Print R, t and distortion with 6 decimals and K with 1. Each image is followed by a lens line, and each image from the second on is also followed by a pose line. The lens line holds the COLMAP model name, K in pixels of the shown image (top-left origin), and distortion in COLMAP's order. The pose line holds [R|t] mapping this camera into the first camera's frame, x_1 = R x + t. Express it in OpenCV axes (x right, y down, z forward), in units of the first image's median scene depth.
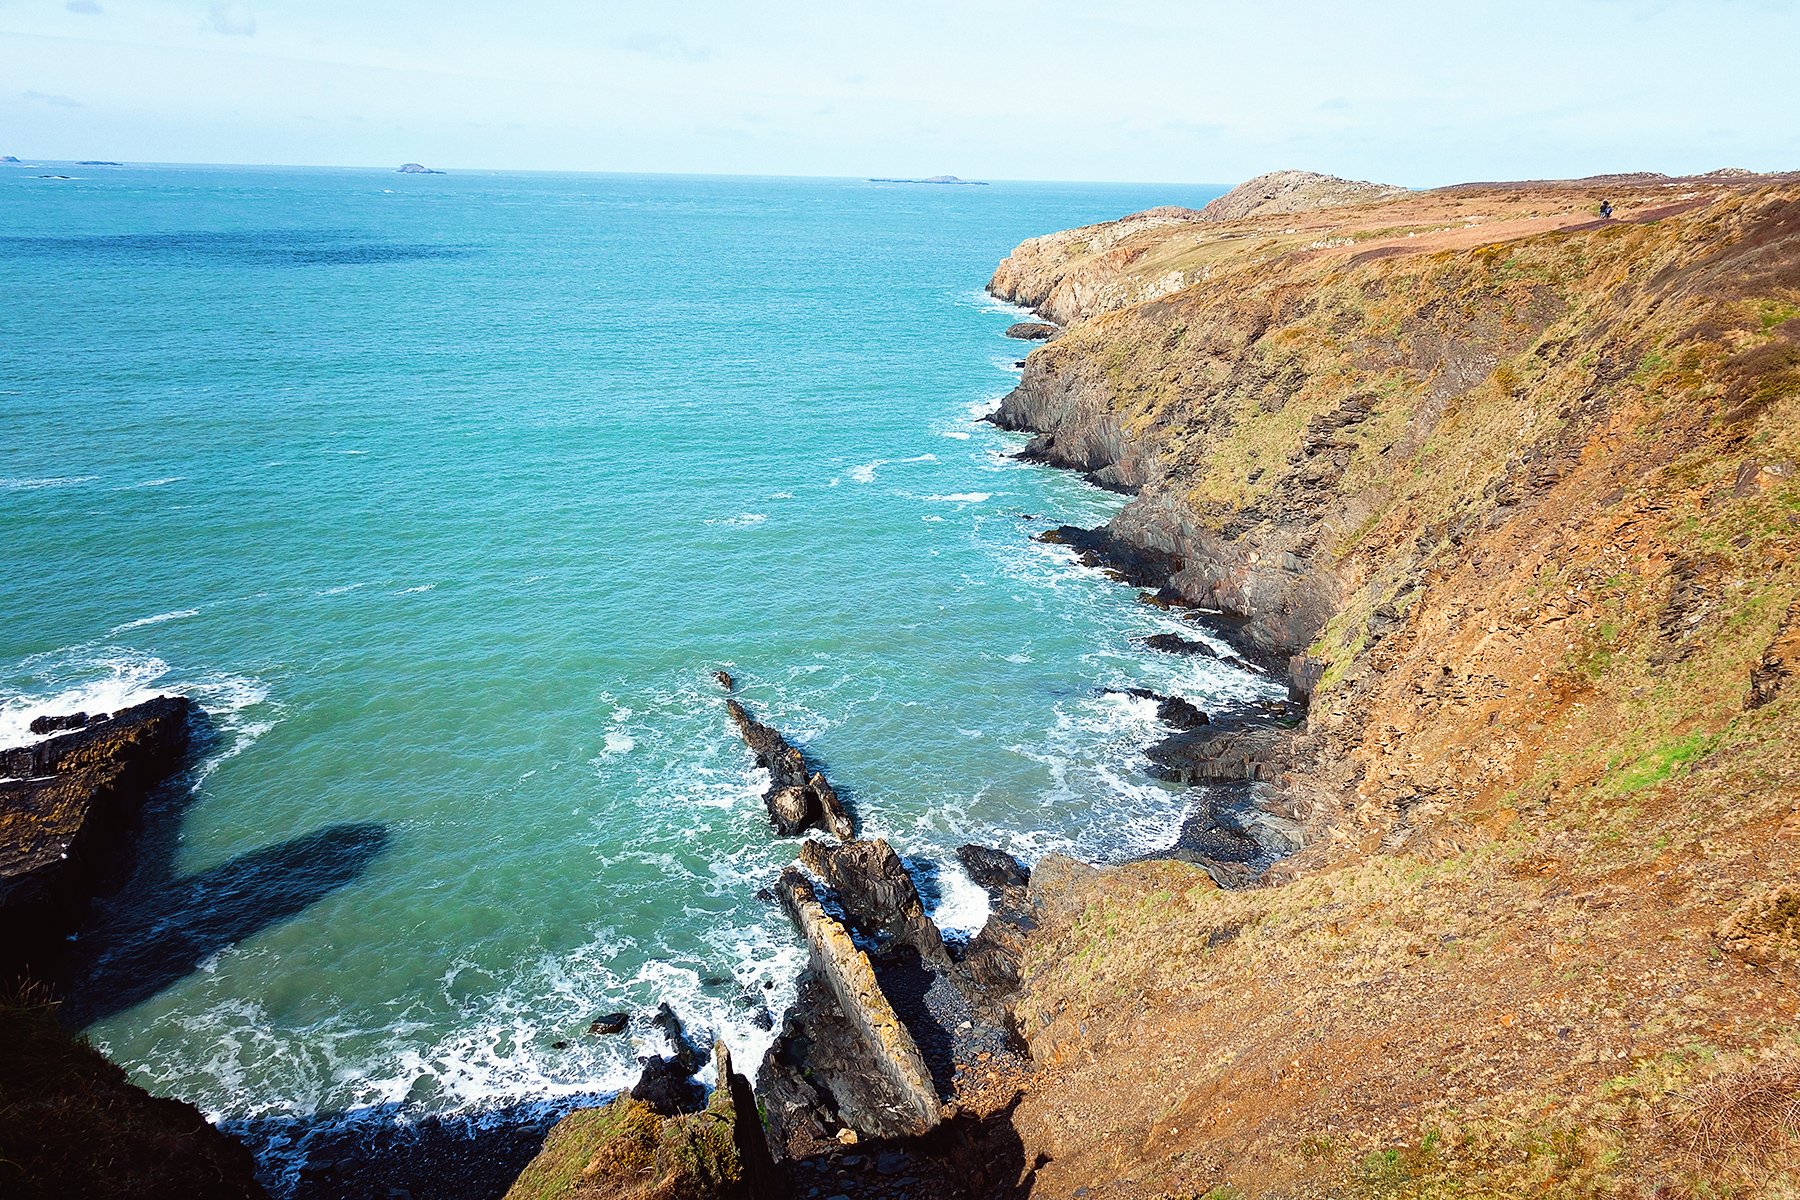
lens RADIAL K [[1253.7, 0, 900.0], [0, 1253.7, 600.0], [0, 0, 1]] dist [-0.006079, 0.003223]
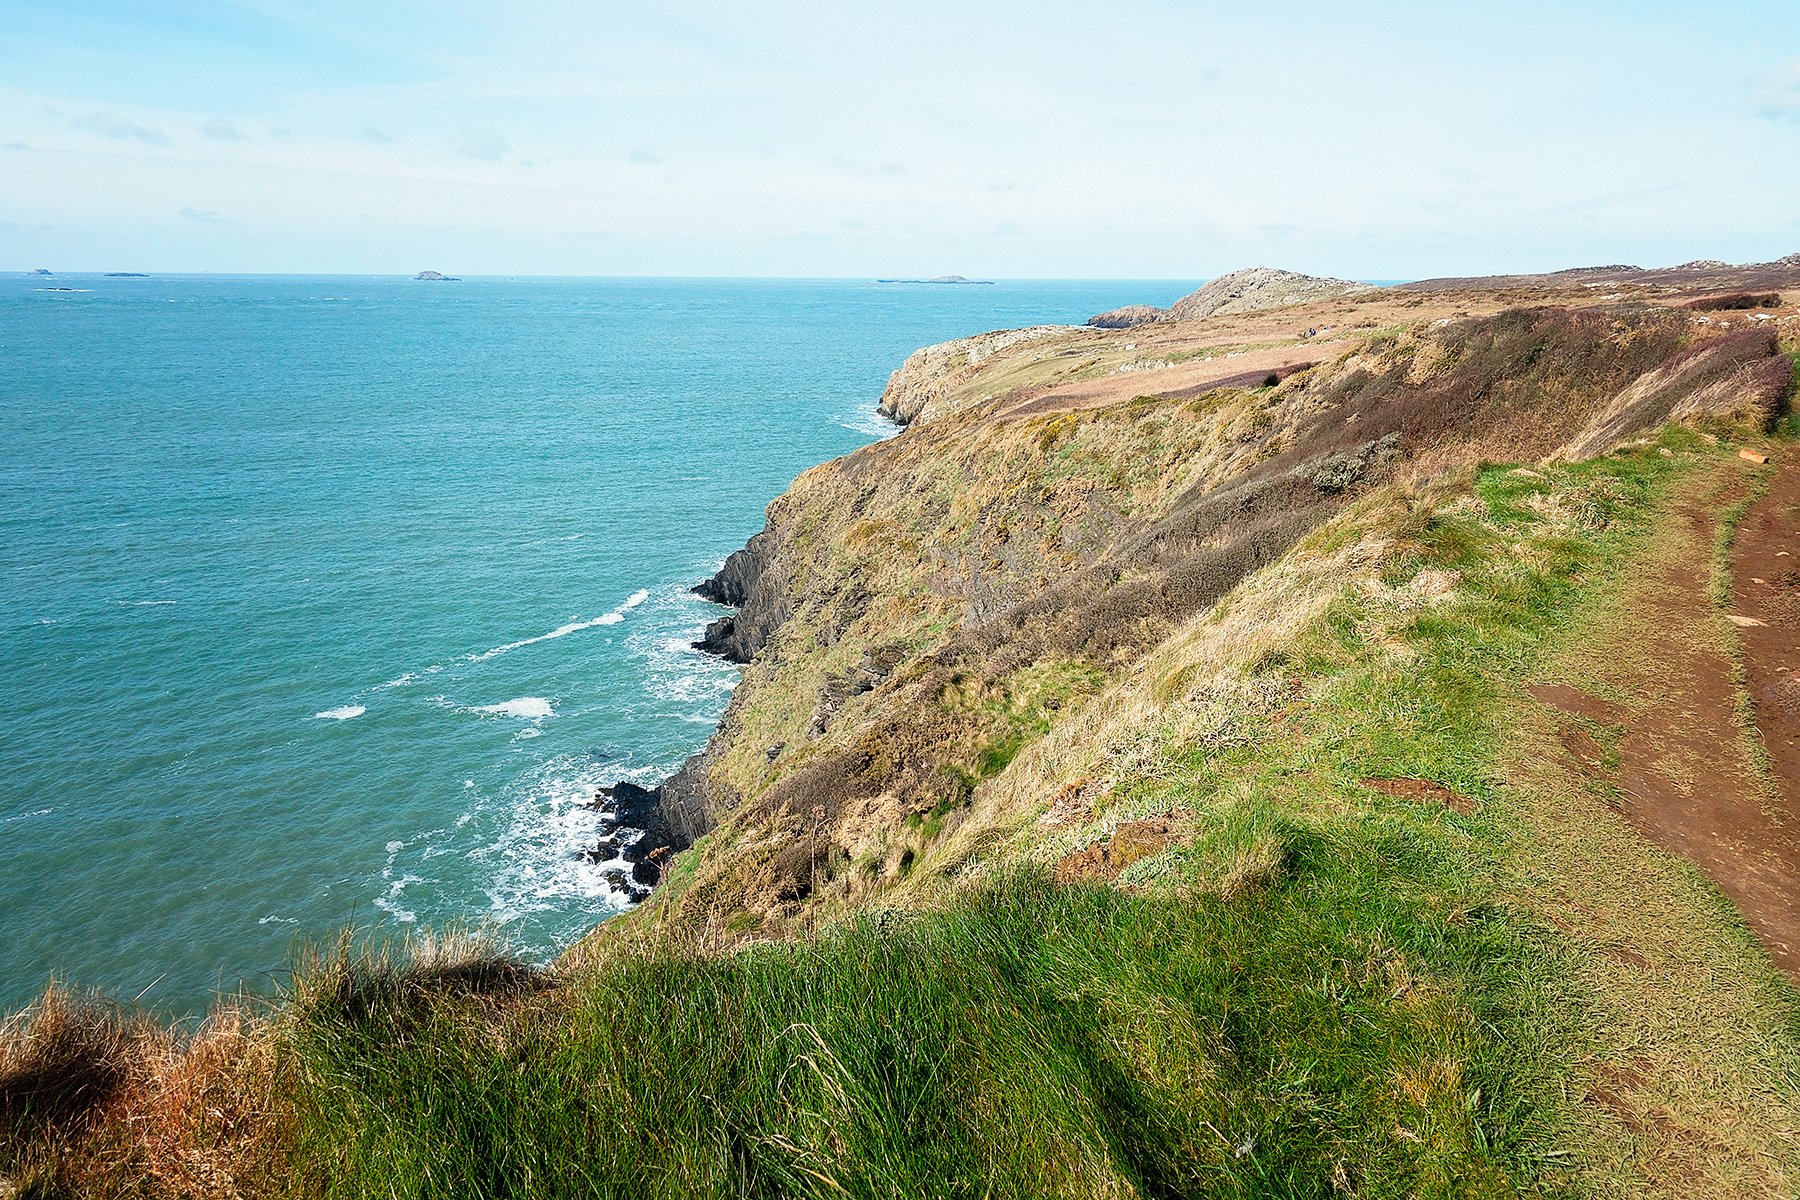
lens RADIAL K [[1253.7, 0, 900.0], [0, 1253.7, 600.0], [0, 0, 1]] dist [-0.006079, 0.003223]
pose [[0.999887, -0.010689, -0.010541, 0.246705], [0.009884, 0.997236, -0.073634, -0.089706], [0.011299, 0.073521, 0.997230, 0.229590]]
